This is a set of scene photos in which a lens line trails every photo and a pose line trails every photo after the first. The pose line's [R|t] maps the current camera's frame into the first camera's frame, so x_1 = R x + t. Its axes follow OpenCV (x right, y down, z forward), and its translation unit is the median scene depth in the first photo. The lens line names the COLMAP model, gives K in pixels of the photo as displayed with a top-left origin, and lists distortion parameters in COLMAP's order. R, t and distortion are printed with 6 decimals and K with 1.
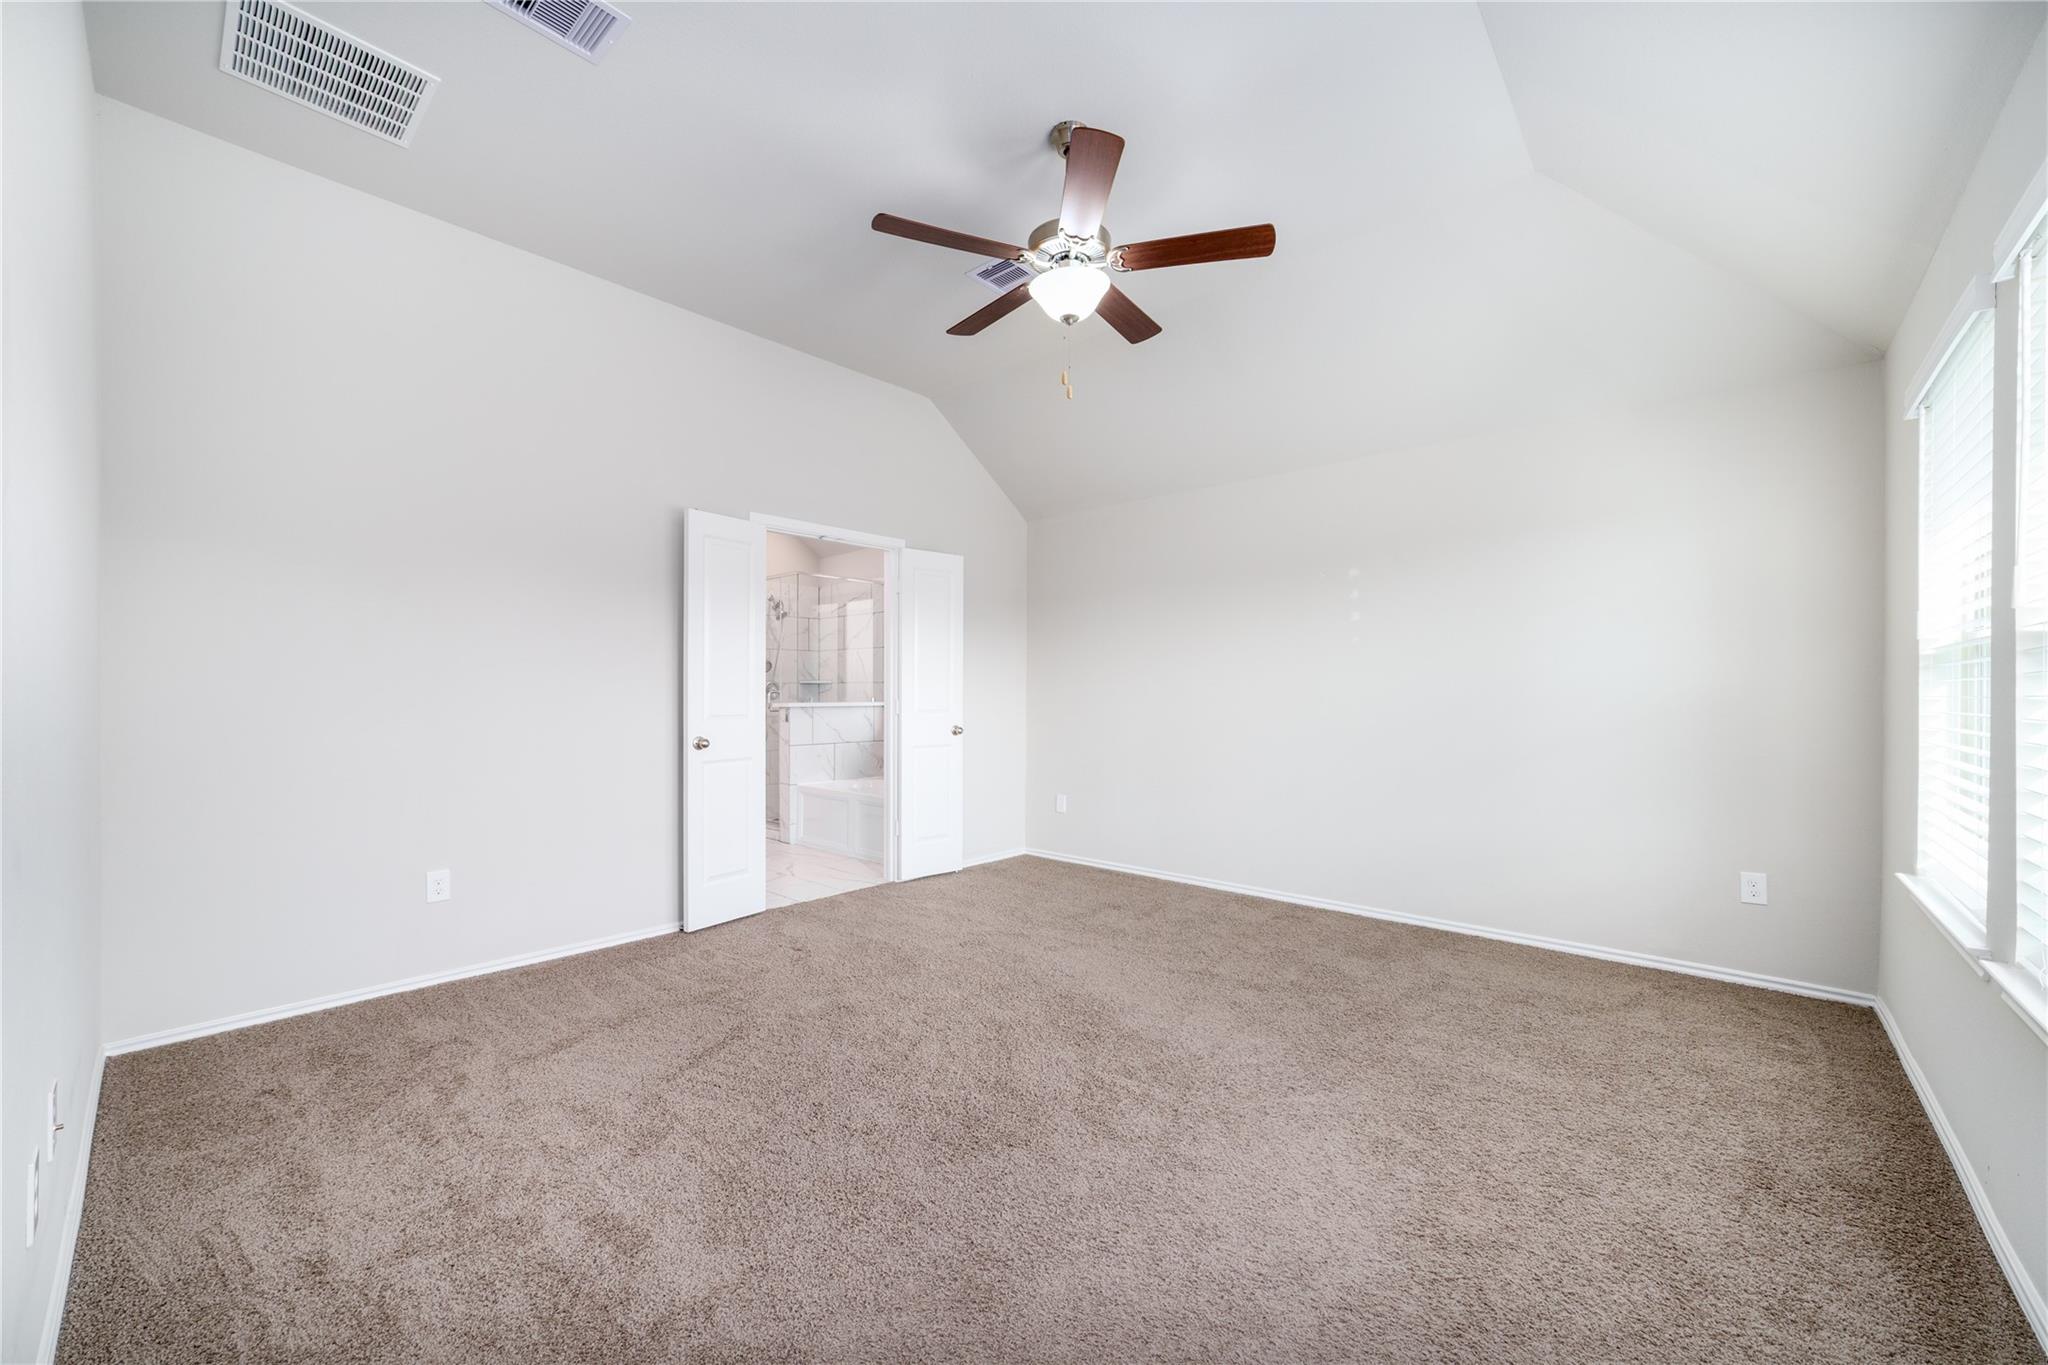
lens RADIAL K [[787.6, 0, 1028.0], [0, 787.6, 676.9], [0, 0, 1]] dist [-0.014434, 0.003897]
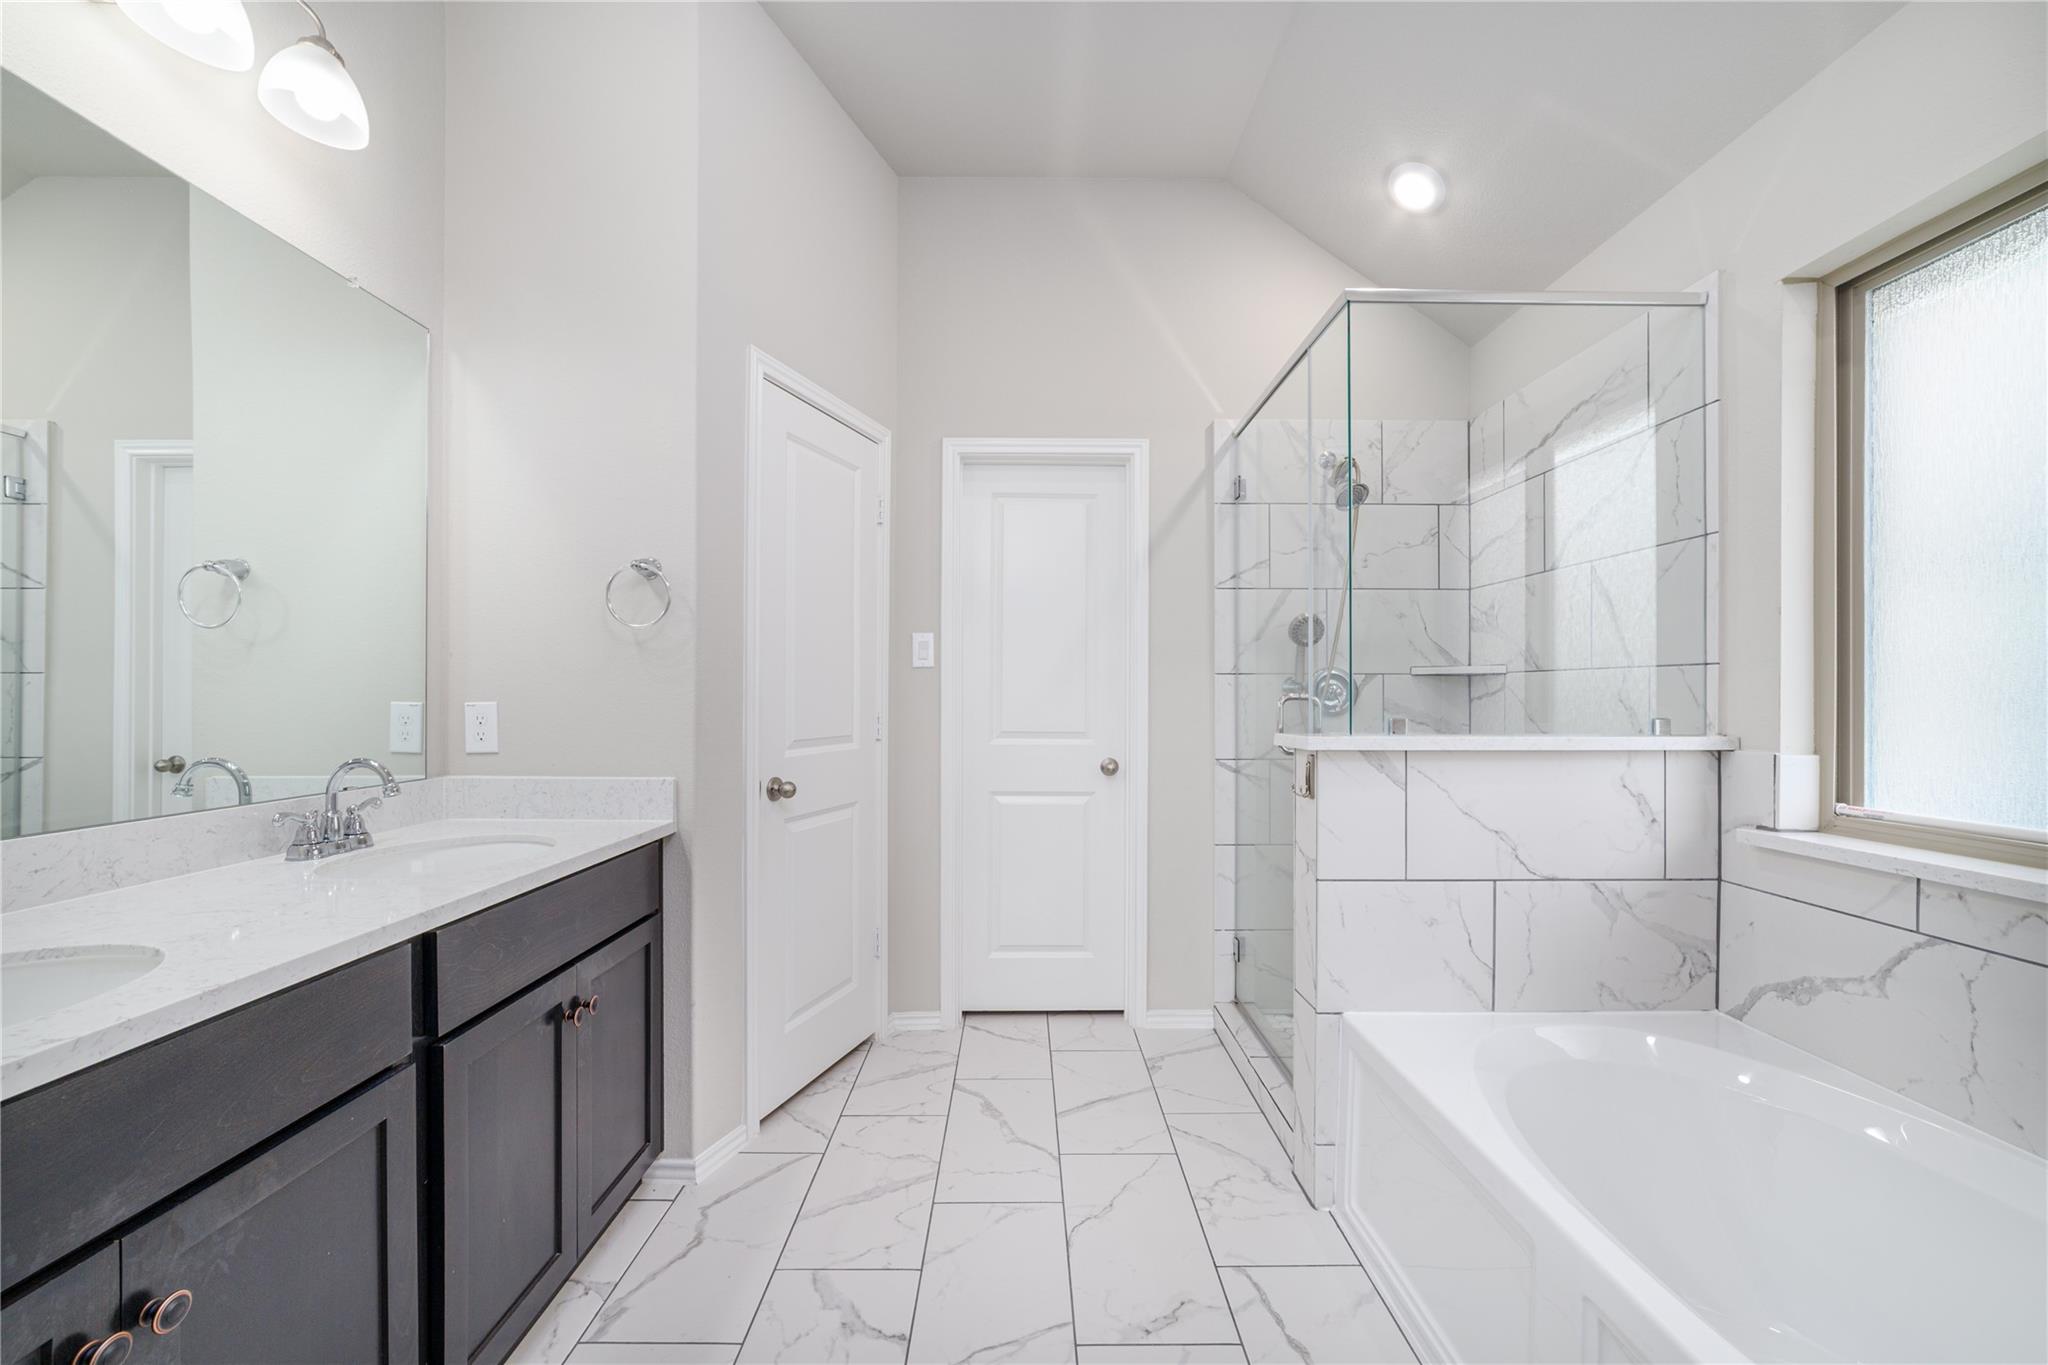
lens RADIAL K [[787.6, 0, 1020.5], [0, 787.6, 691.6], [0, 0, 1]] dist [-0.014434, 0.003897]
pose [[0.663191, -0.001115, -0.748450, -0.135228], [0.010437, 0.999915, 0.007758, 0.011719], [0.748378, -0.012956, 0.663146, 0.625237]]
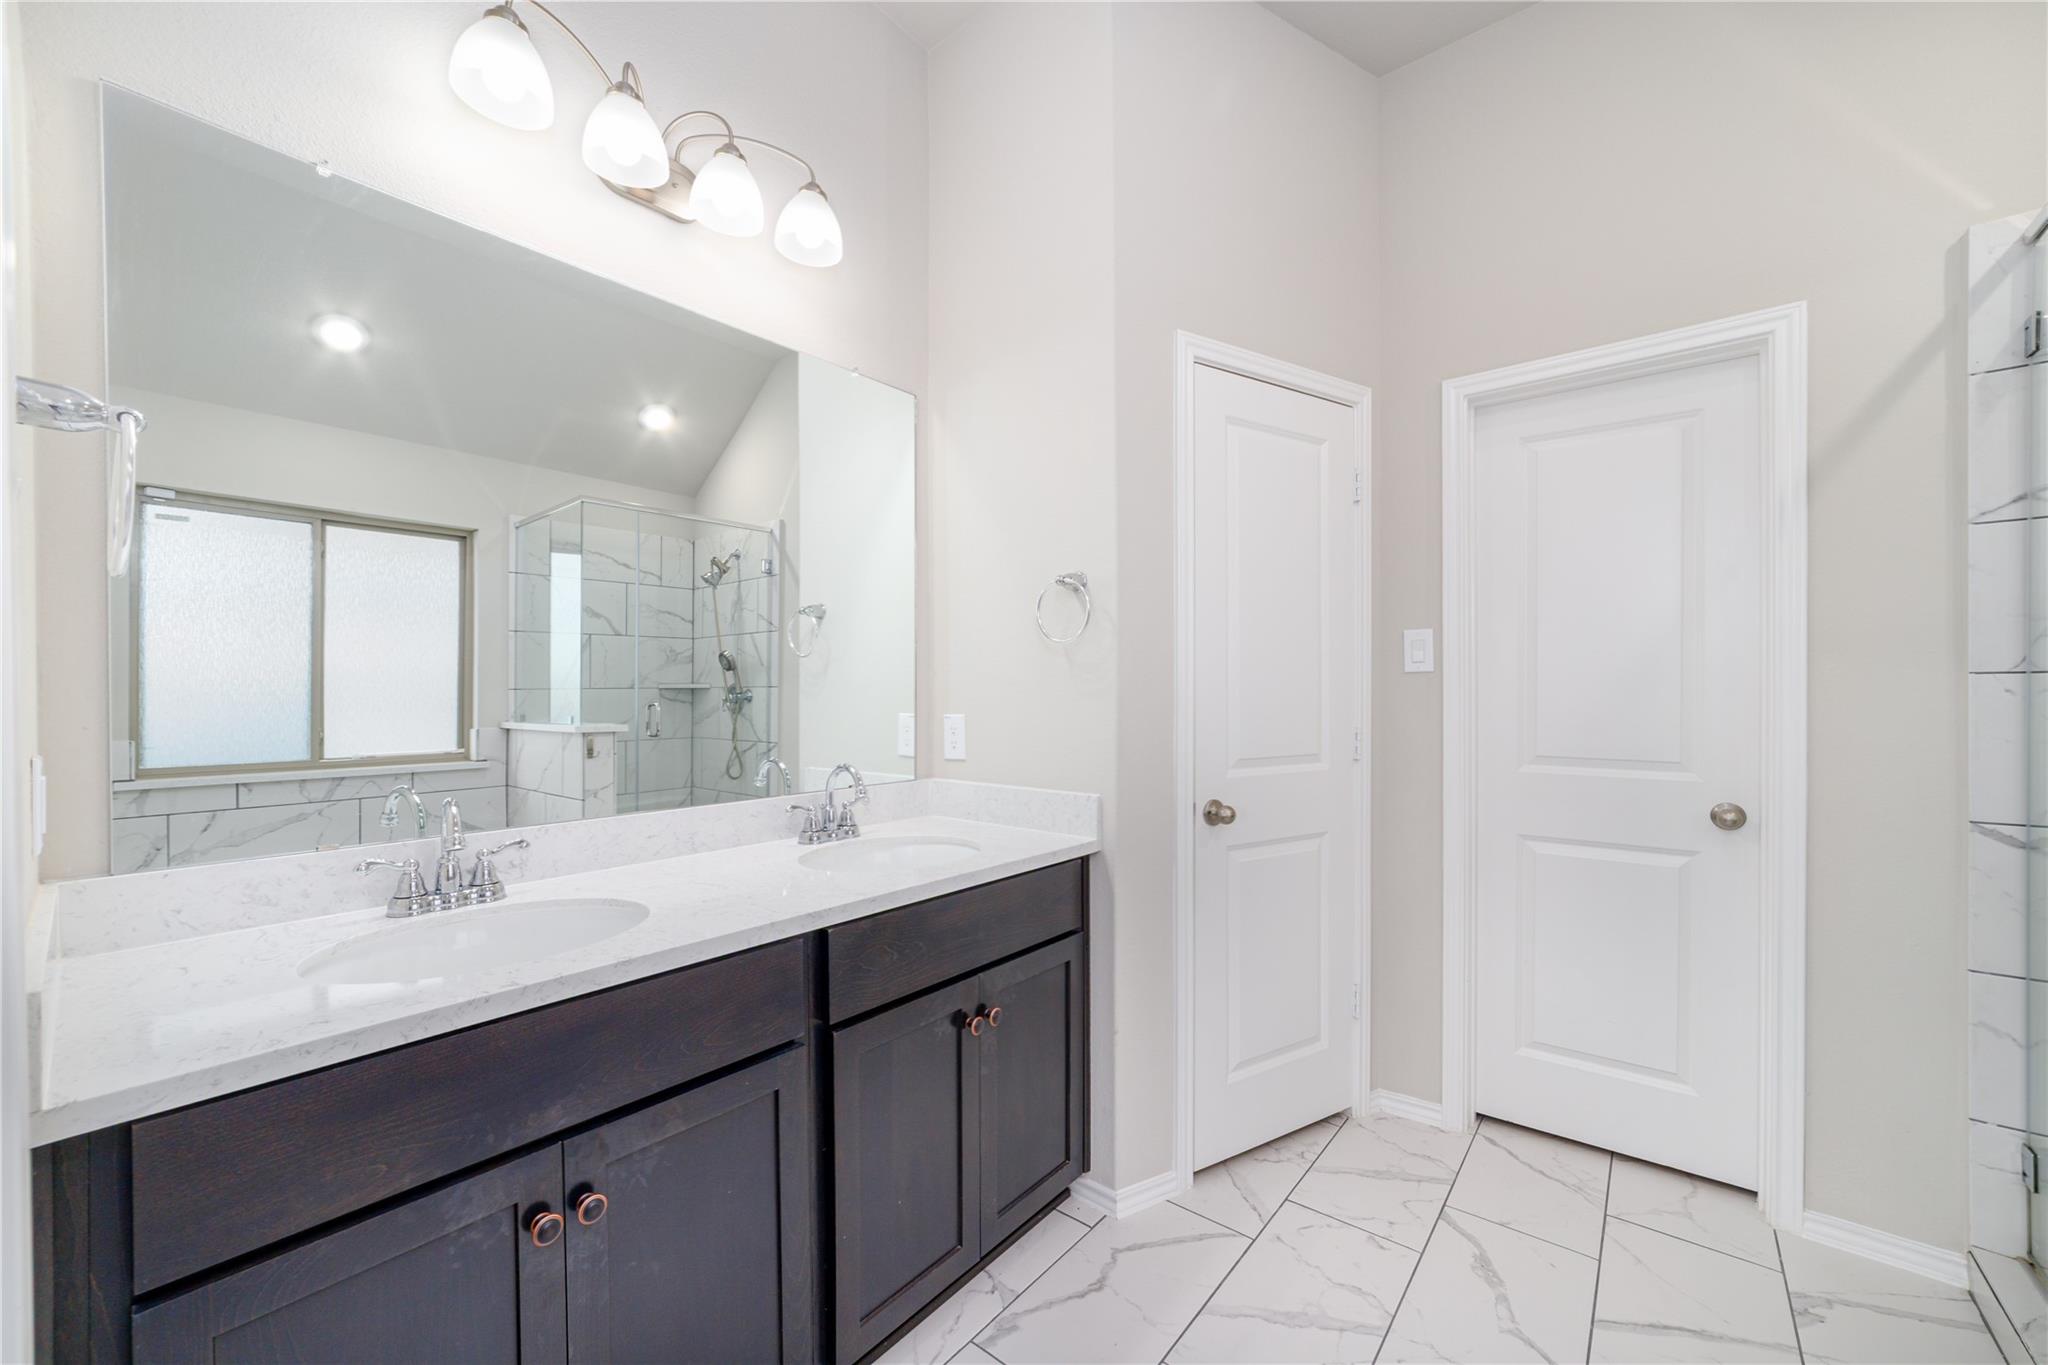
lens RADIAL K [[787.6, 0, 1024.1], [0, 787.6, 693.8], [0, 0, 1]] dist [-0.014434, 0.003897]
pose [[0.038584, 0.001089, -0.999255, -0.152784], [0.019050, 0.999817, 0.001825, 0.007269], [0.999074, -0.019107, 0.038556, 0.680040]]
